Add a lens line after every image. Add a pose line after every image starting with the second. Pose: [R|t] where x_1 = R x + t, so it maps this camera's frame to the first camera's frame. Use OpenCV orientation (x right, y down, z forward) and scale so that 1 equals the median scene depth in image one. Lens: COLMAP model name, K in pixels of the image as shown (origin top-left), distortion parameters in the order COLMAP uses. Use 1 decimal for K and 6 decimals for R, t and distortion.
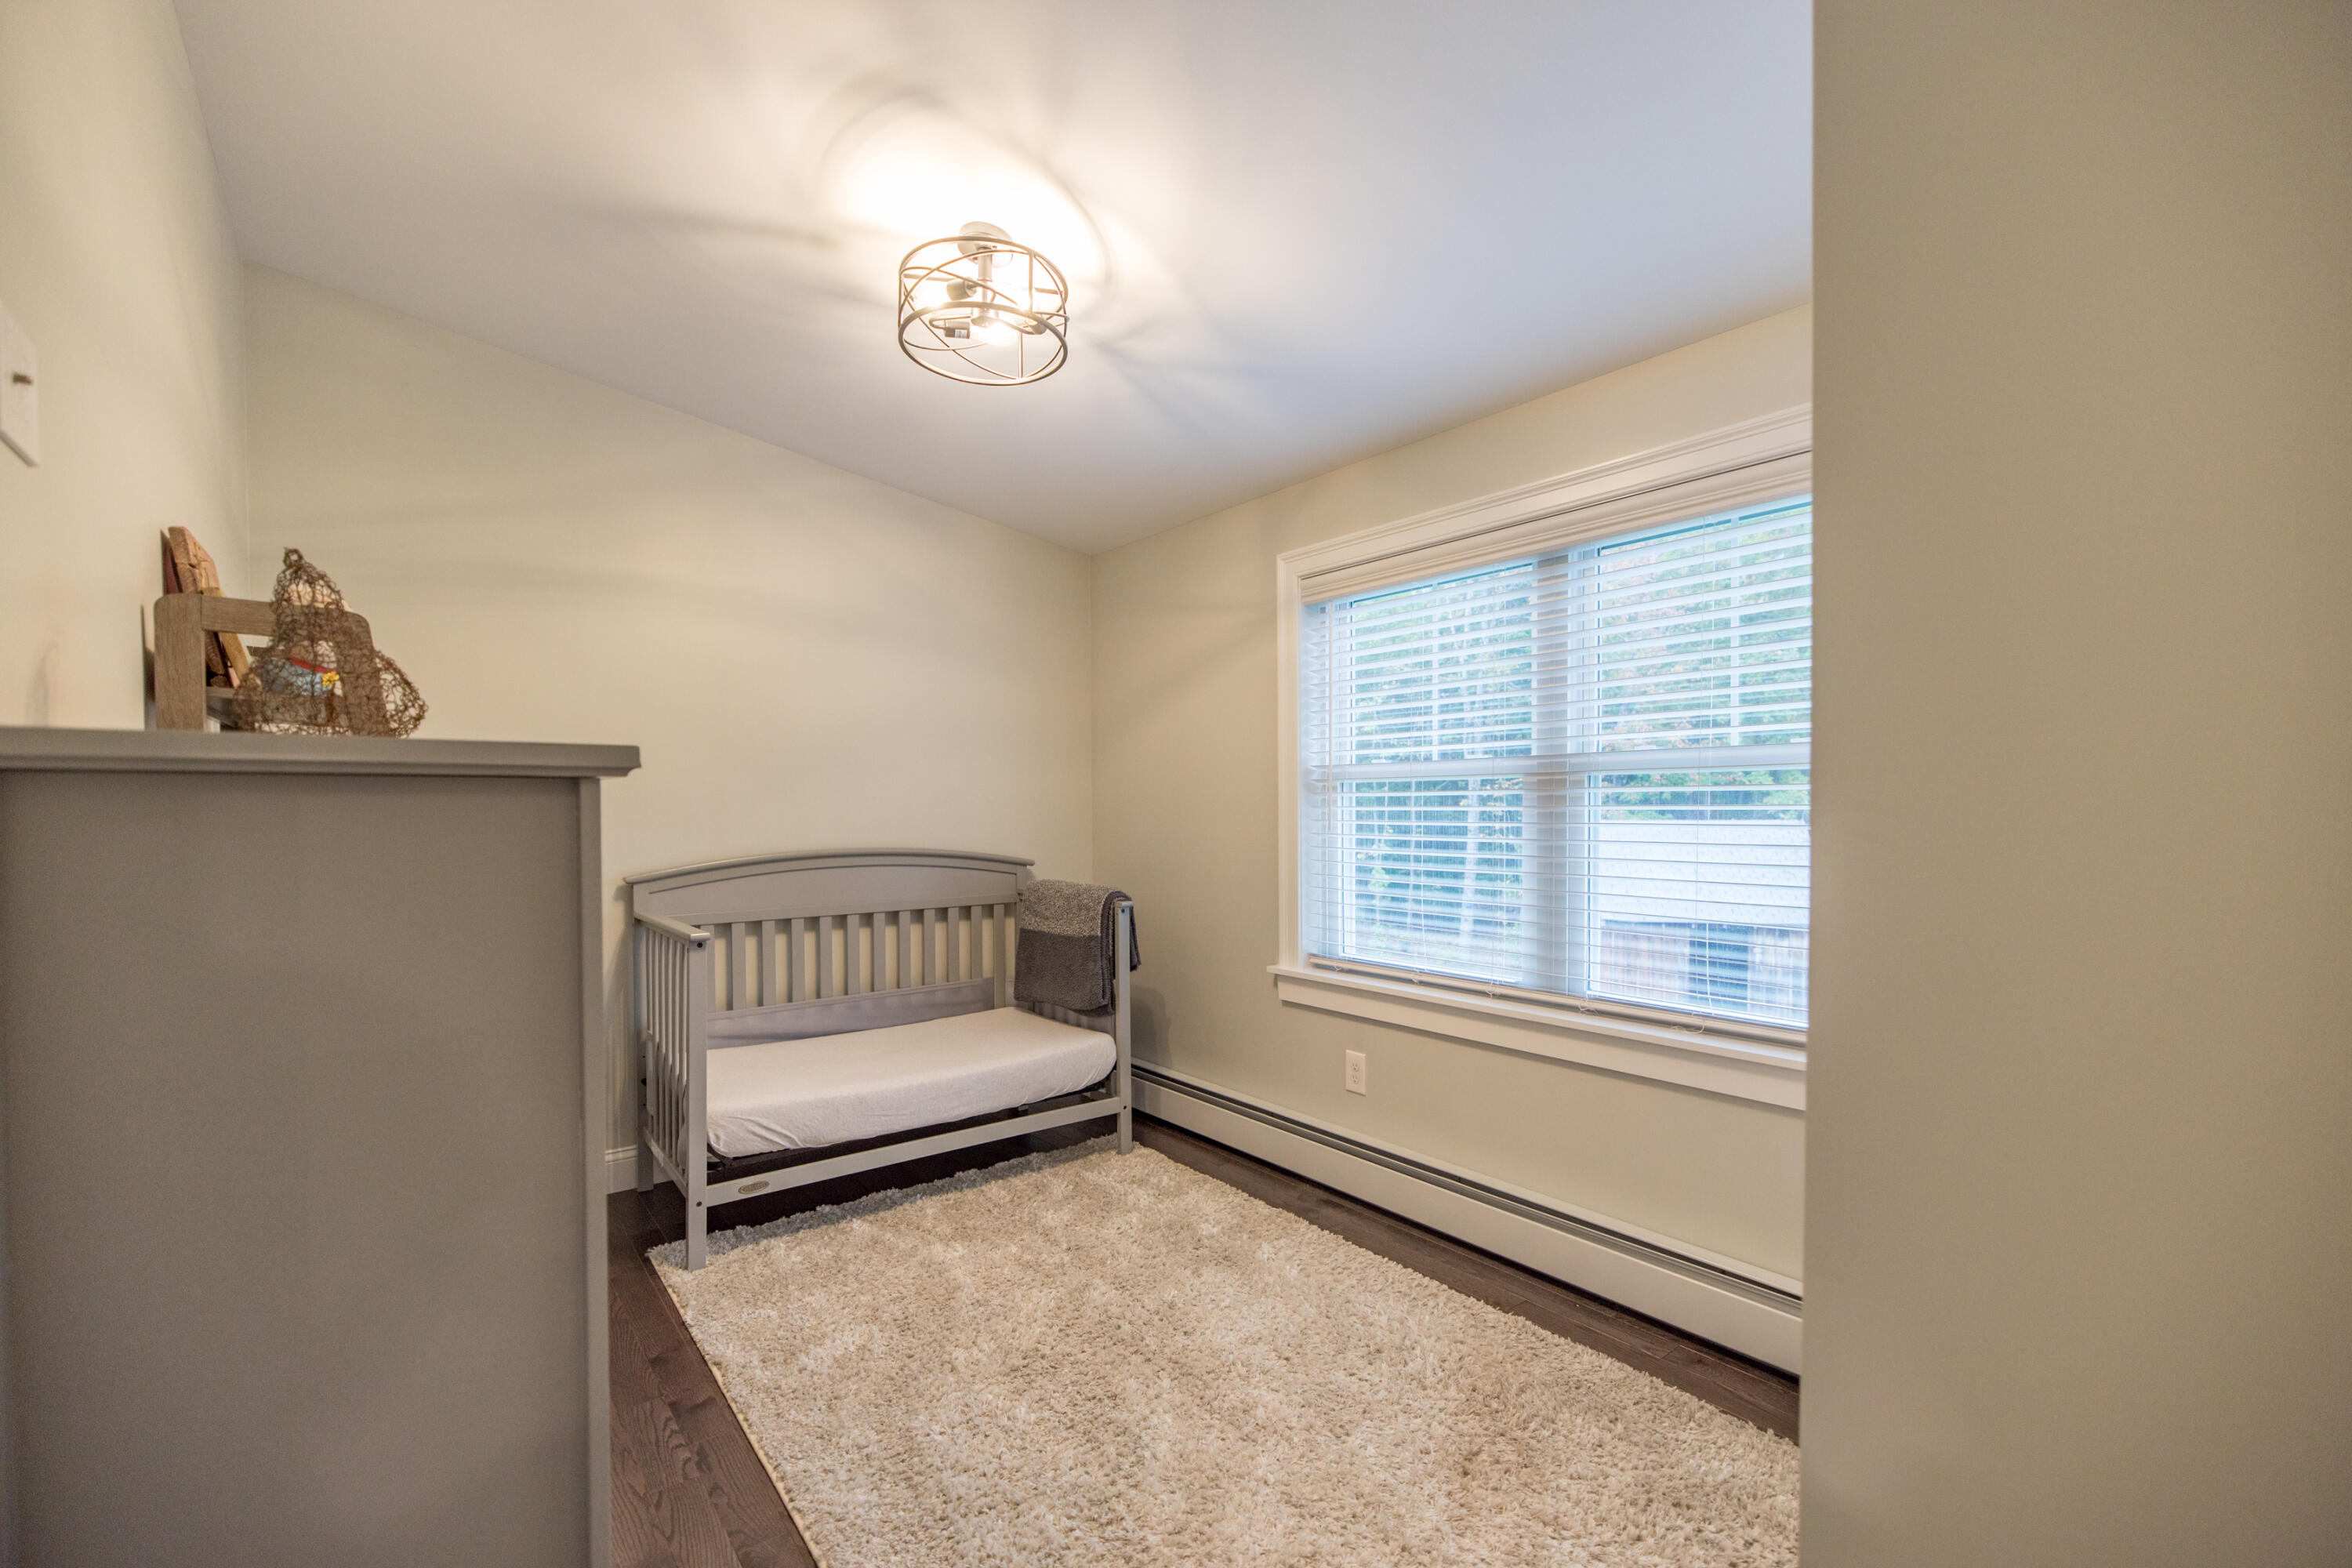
lens RADIAL K [[1000.2, 0, 1175.8], [0, 1000.2, 804.1], [0, 0, 1]] dist [0.000445, -0.000411]
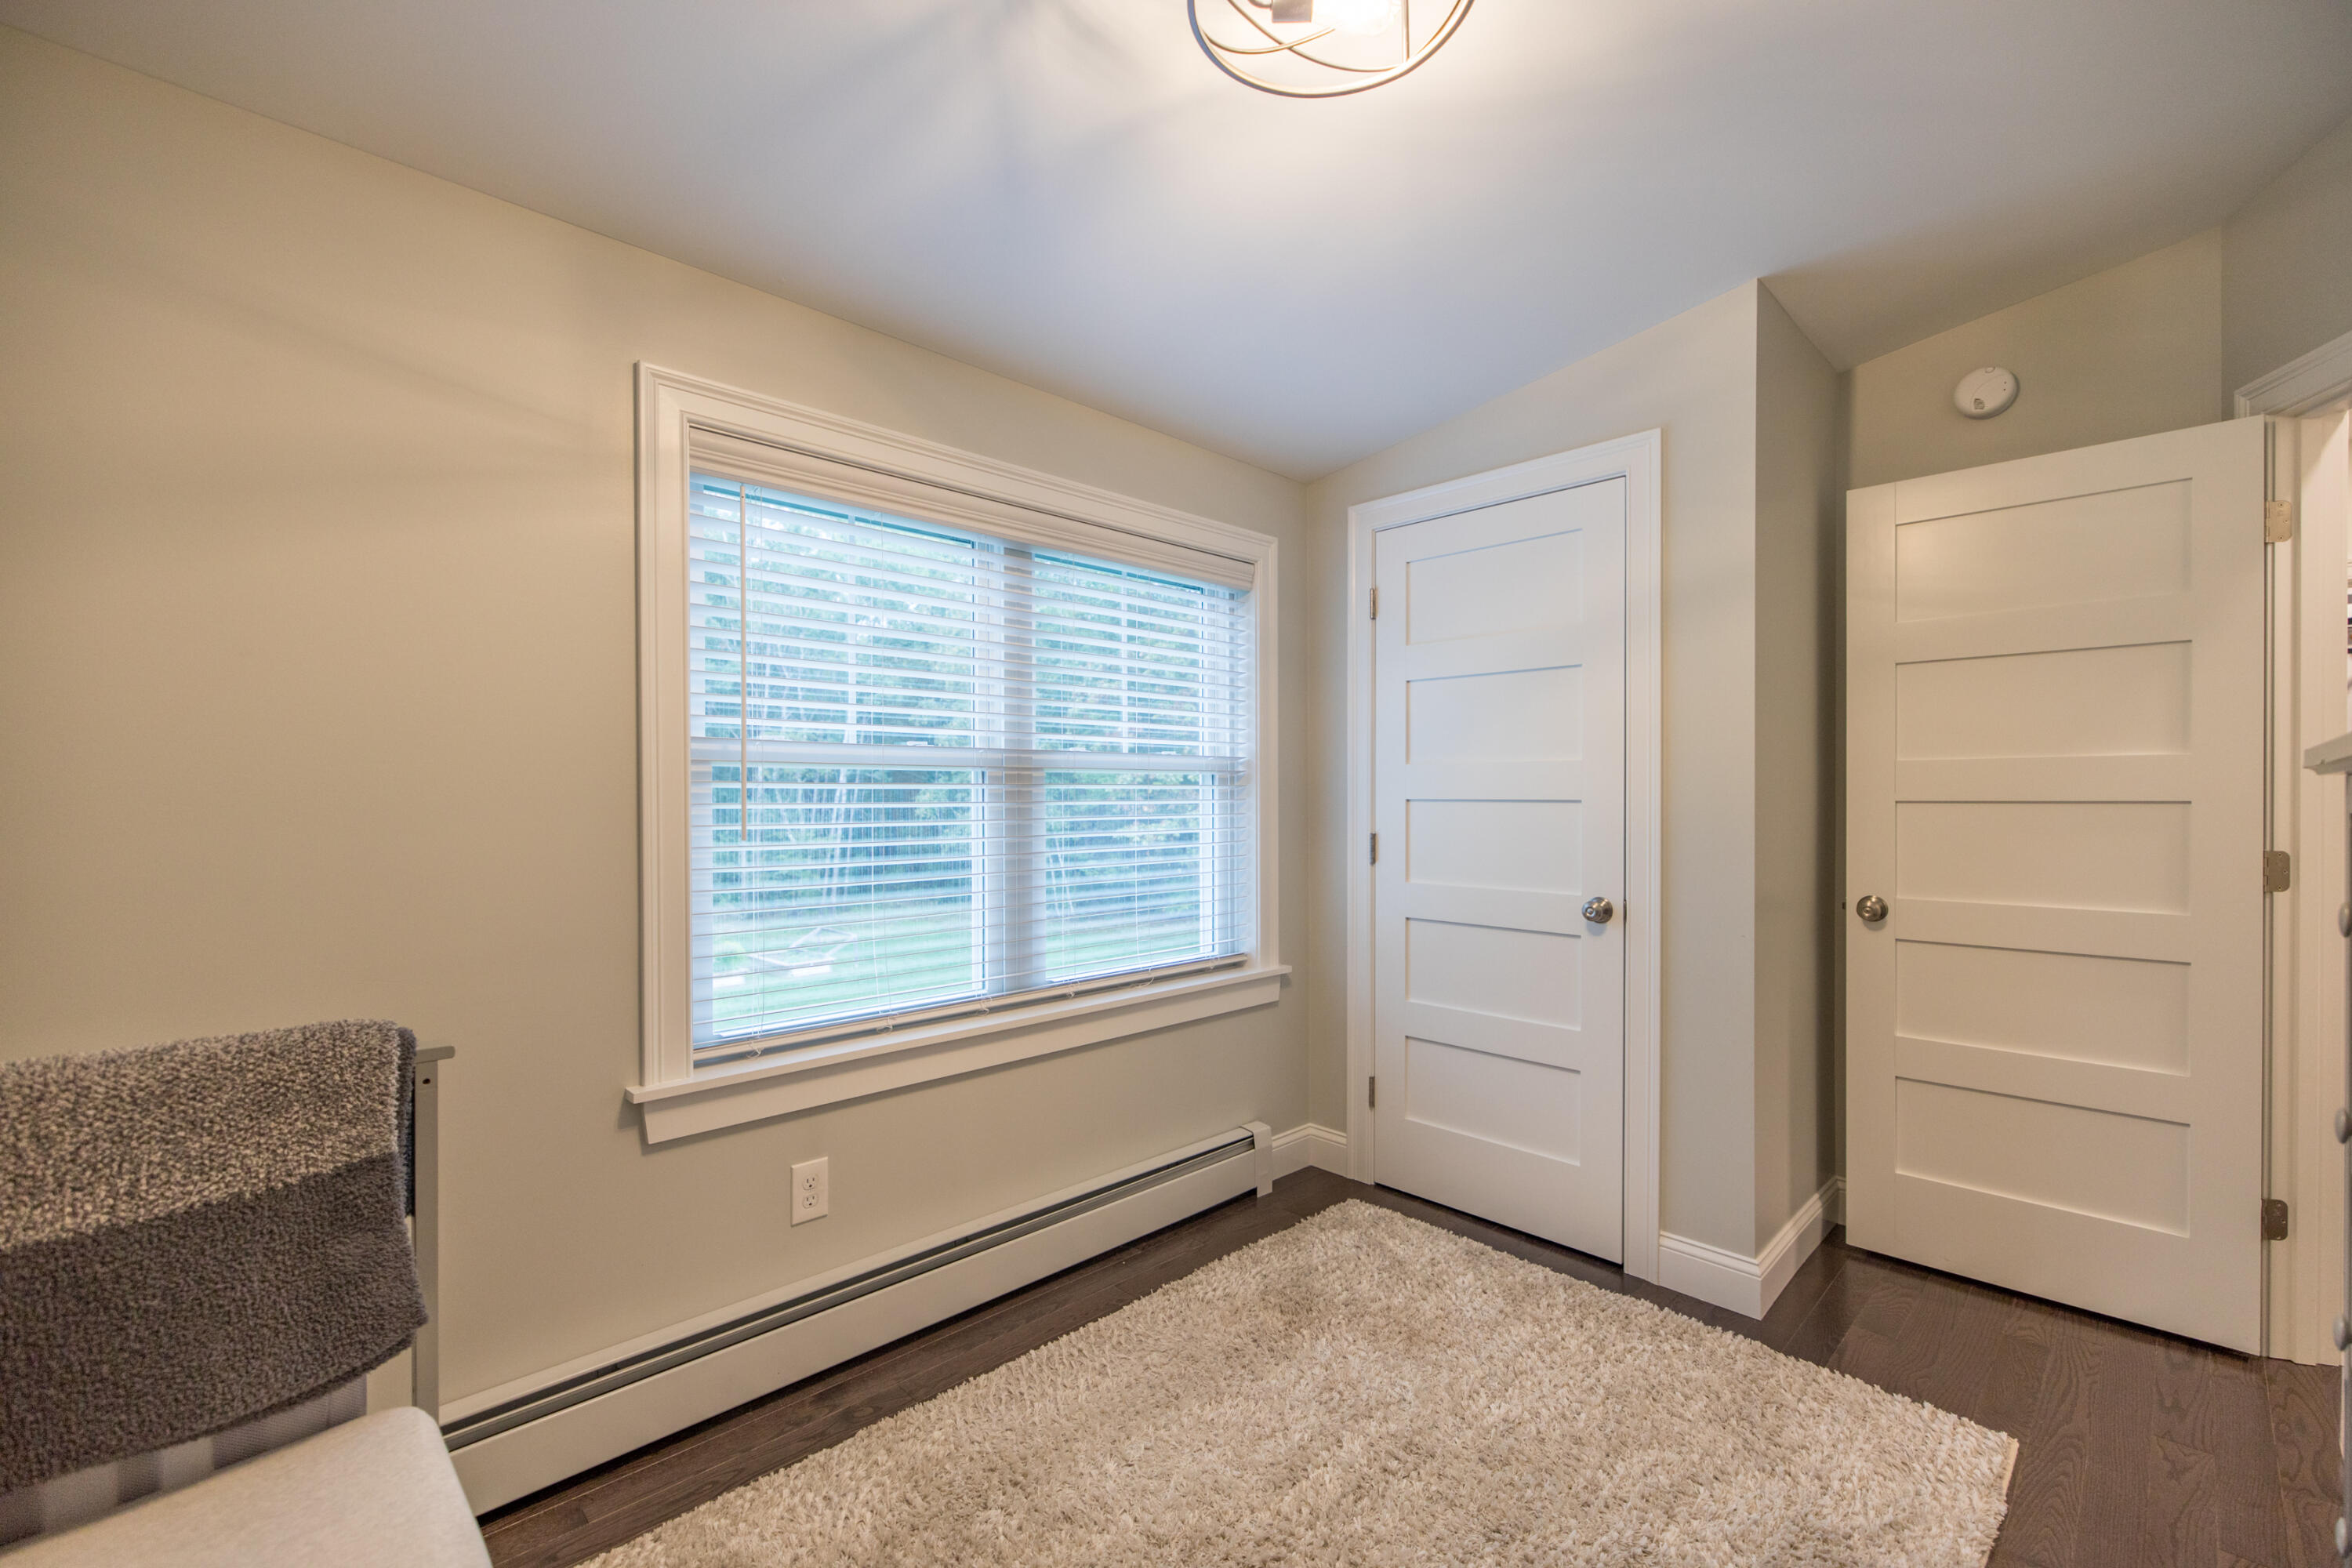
lens RADIAL K [[1000.2, 0, 1175.7], [0, 1000.2, 783.8], [0, 0, 1]] dist [0.000445, -0.000411]
pose [[-0.107490, 0.014120, 0.994106, -0.545019], [0.001288, 0.999900, -0.014063, -0.001384], [-0.994205, -0.000231, -0.107498, 0.841014]]
